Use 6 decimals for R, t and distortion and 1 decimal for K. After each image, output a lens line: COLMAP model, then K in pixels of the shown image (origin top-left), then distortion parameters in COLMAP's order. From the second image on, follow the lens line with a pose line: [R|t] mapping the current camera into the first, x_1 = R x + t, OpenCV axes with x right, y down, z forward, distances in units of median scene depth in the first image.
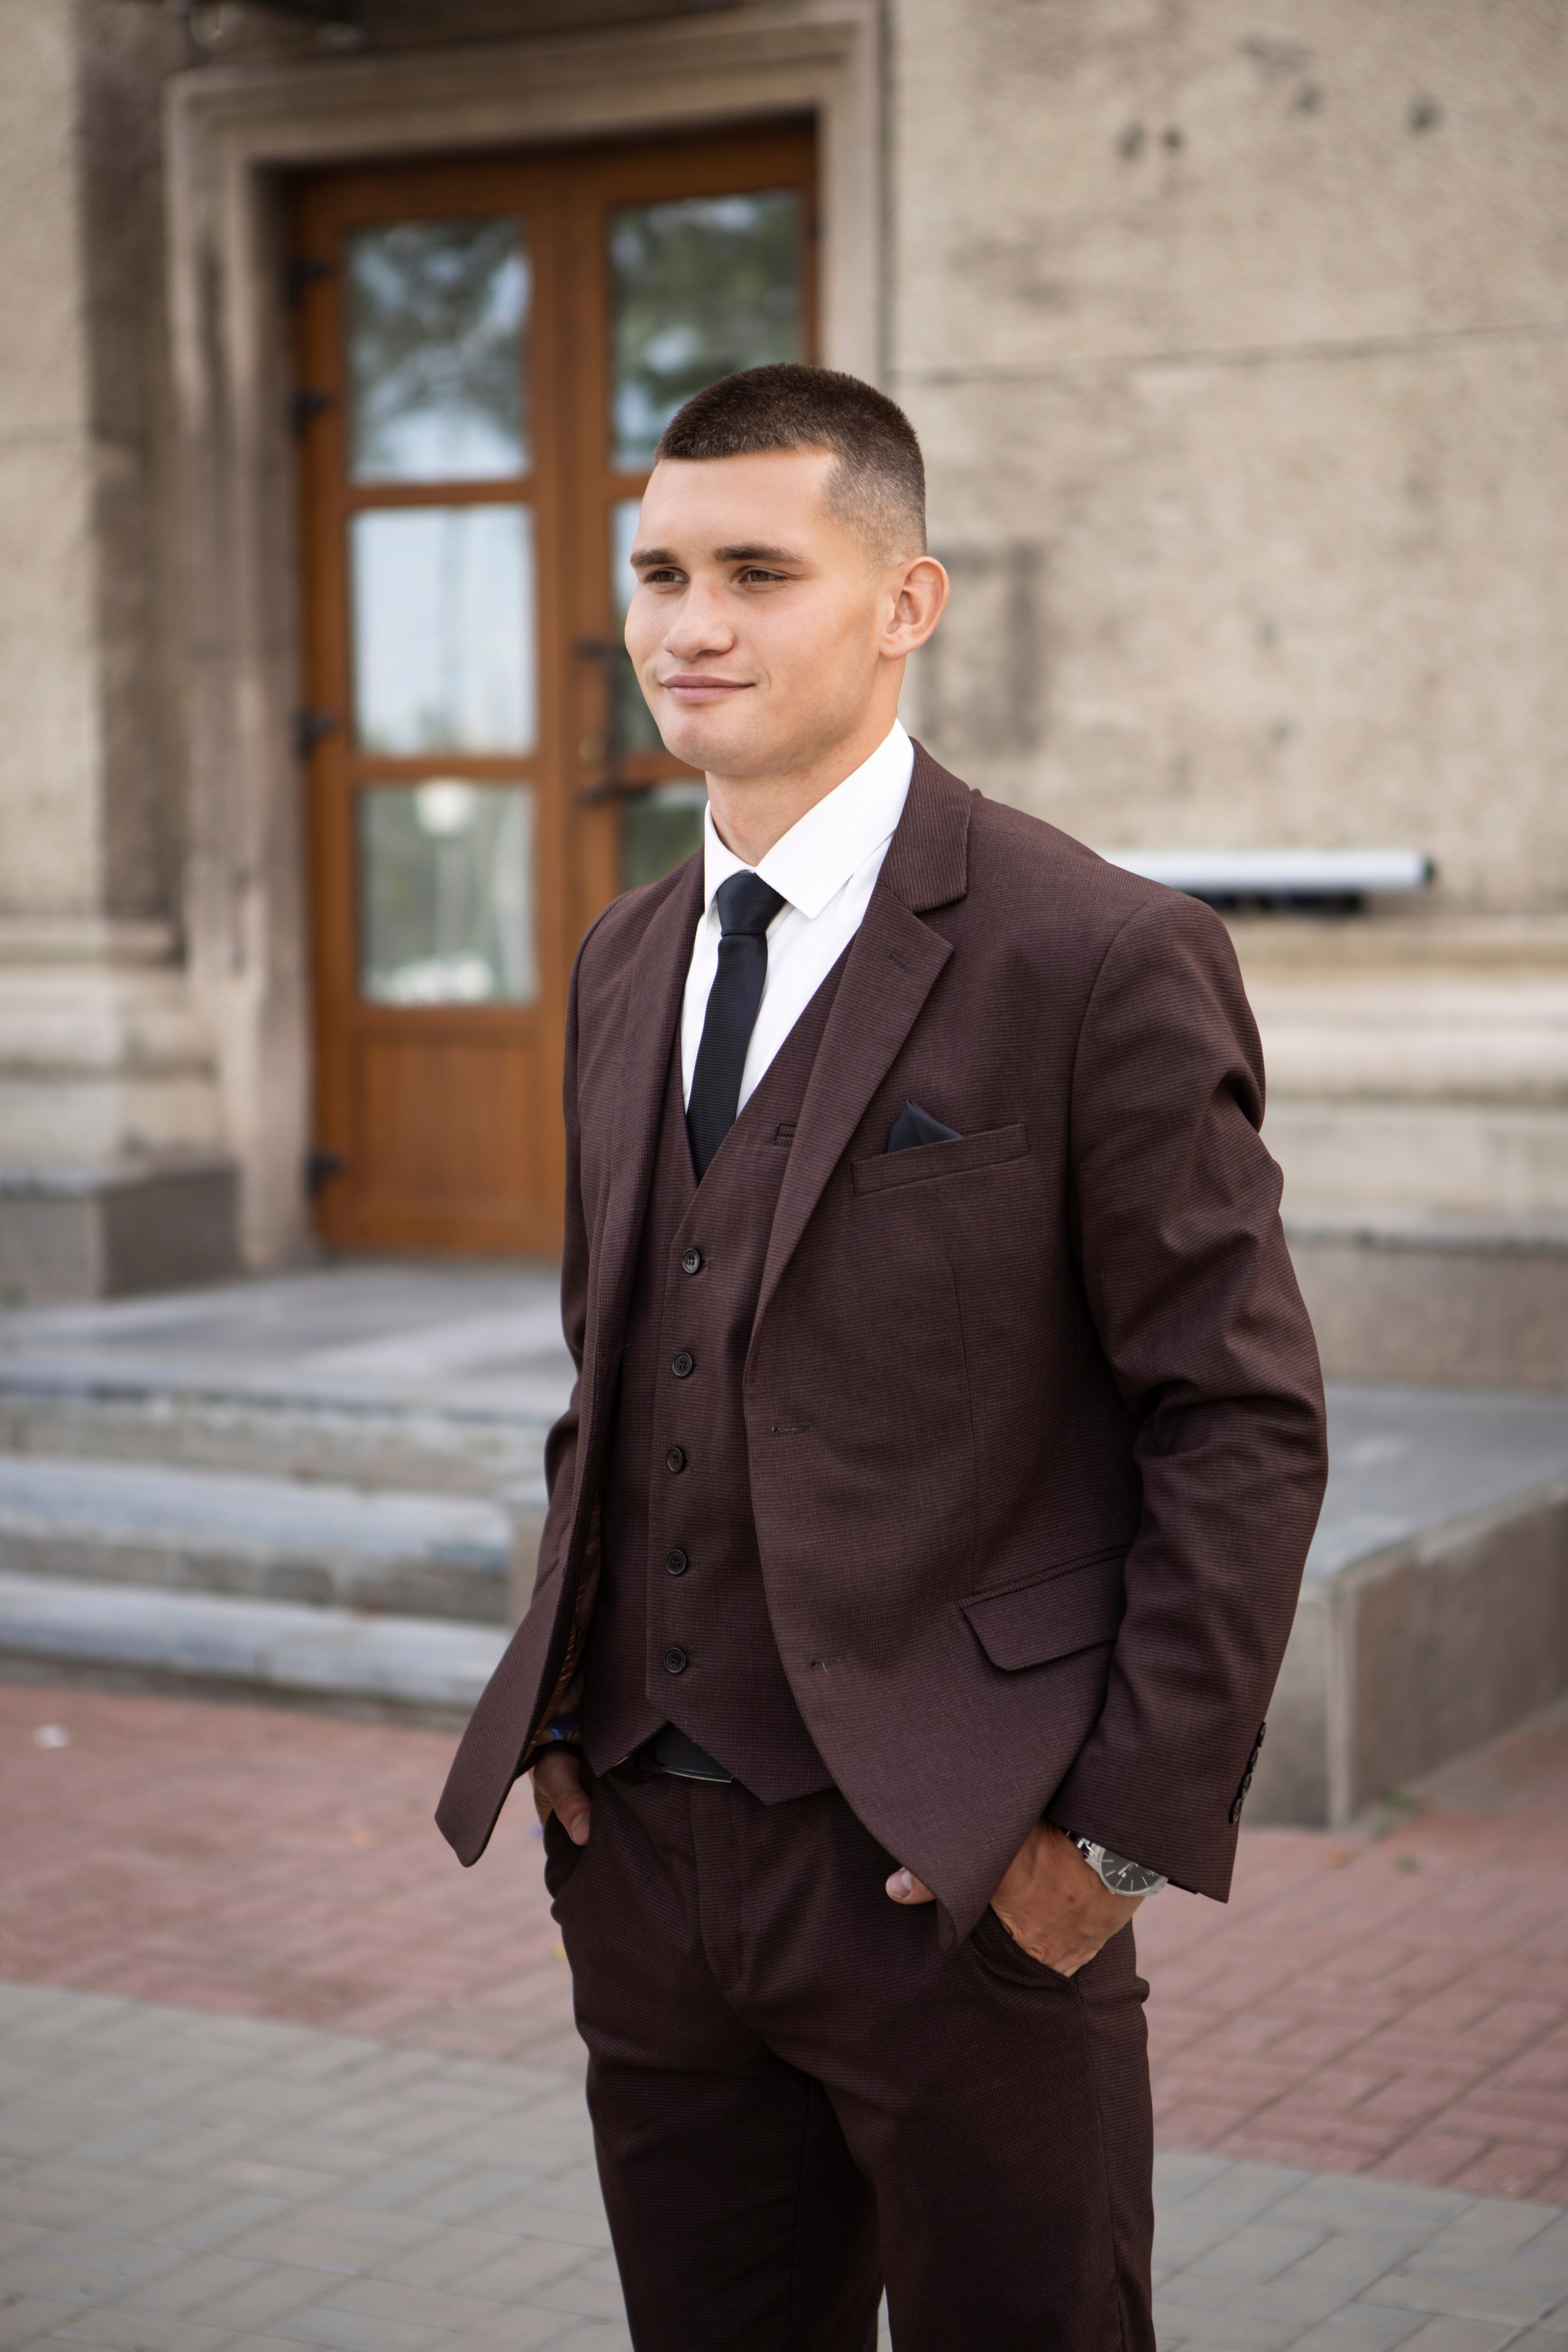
lens RADIAL K [[4476.6, 0, 767.4], [0, 4476.6, 1177.4], [0, 0, 1]] dist [0.195707, -0.068528]
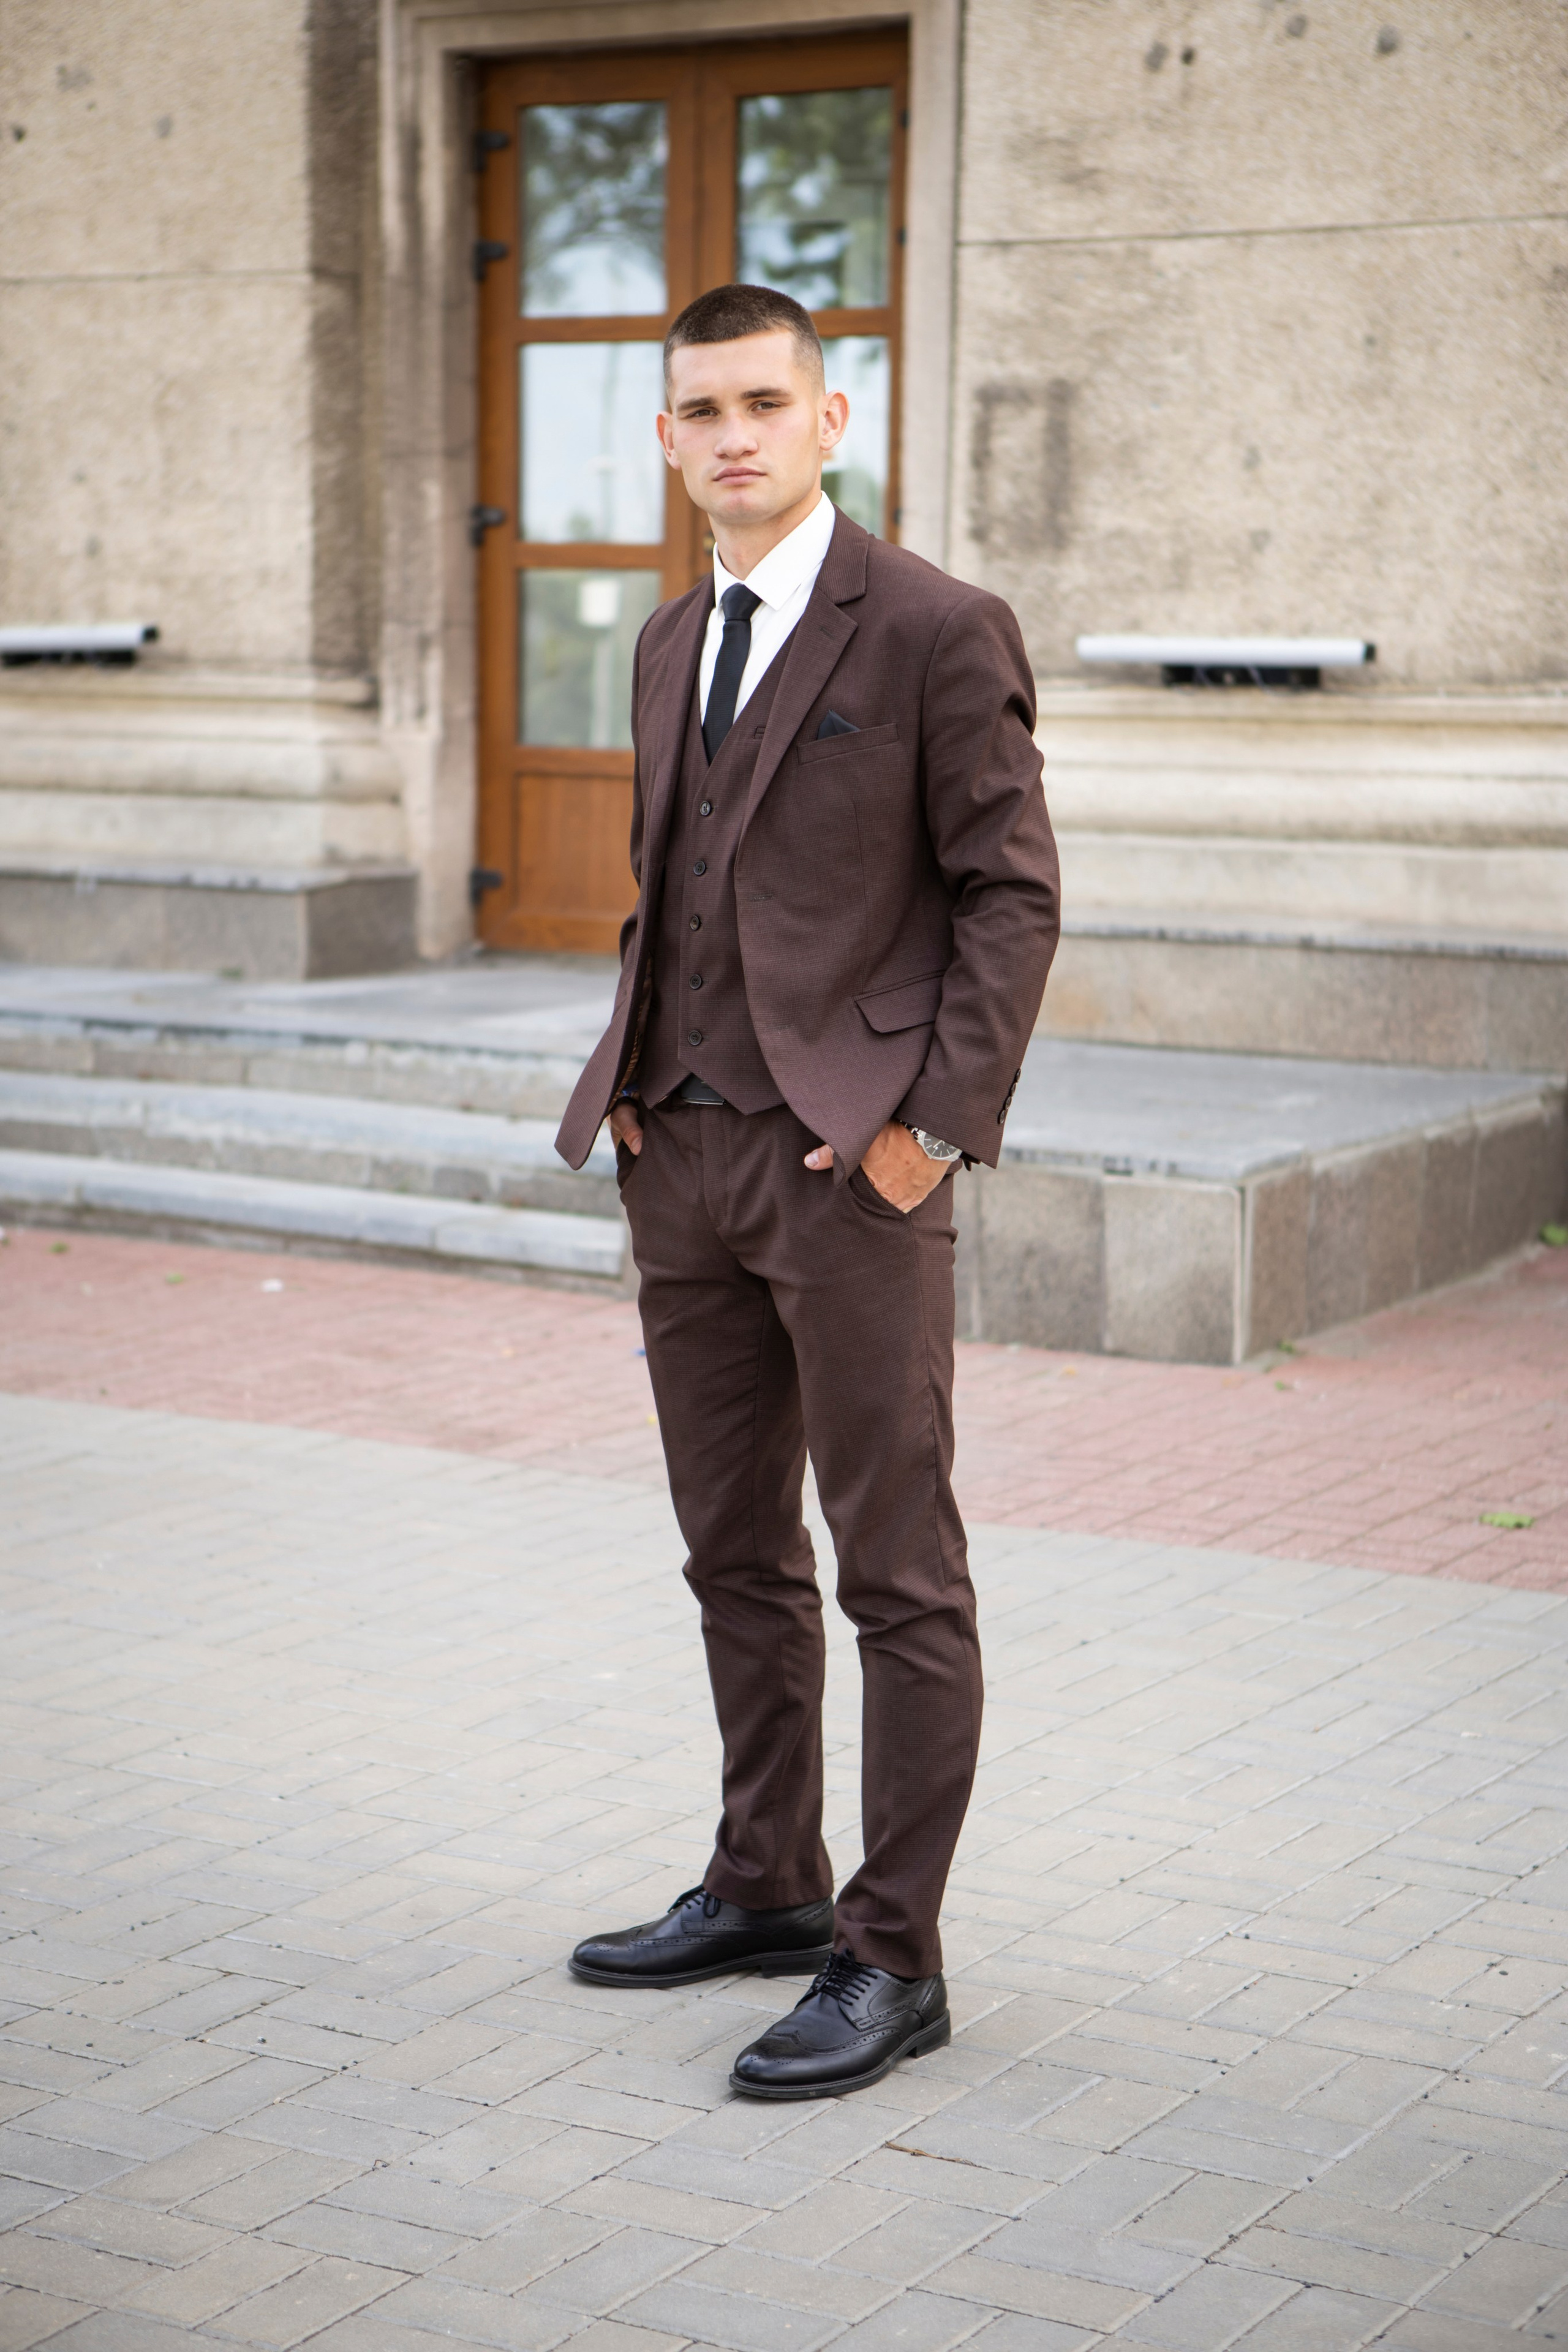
lens RADIAL K [[4189.0, 0, 778.4], [0, 4189.0, 1184.6], [0, 0, 1]] dist [0.131389, -0.025090]
pose [[0.999254, 0.028578, -0.025984, 0.016494], [-0.027203, 0.998288, 0.051787, 0.023338], [0.027419, -0.051042, 0.998320, -0.181775]]
